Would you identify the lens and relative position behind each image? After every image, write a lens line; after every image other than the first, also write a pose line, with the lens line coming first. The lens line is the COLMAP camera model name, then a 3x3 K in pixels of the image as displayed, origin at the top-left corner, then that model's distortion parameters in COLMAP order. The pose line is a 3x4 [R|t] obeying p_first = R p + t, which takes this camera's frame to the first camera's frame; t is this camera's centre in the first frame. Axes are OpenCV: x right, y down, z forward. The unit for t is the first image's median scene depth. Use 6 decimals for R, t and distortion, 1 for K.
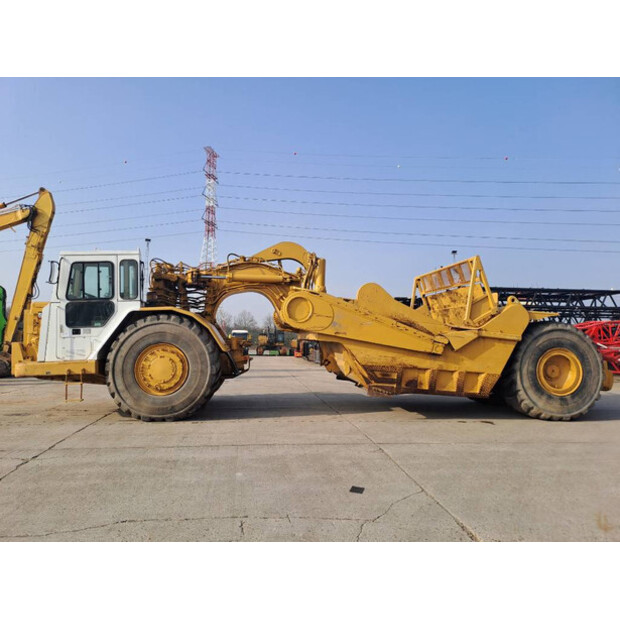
lens RADIAL K [[465.7, 0, 297.8], [0, 465.7, 311.0], [0, 0, 1]] dist [0.112816, -0.109520]
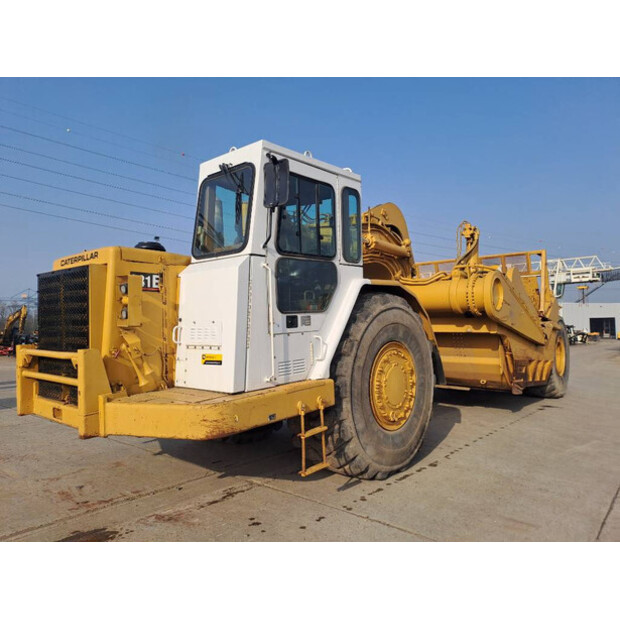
lens RADIAL K [[465.7, 0, 297.8], [0, 465.7, 311.0], [0, 0, 1]] dist [0.112816, -0.109520]
pose [[0.708591, 0.015566, 0.705448, -0.790052], [-0.040811, 0.998987, 0.018950, 0.023714], [-0.704438, -0.042218, 0.708509, 0.667415]]
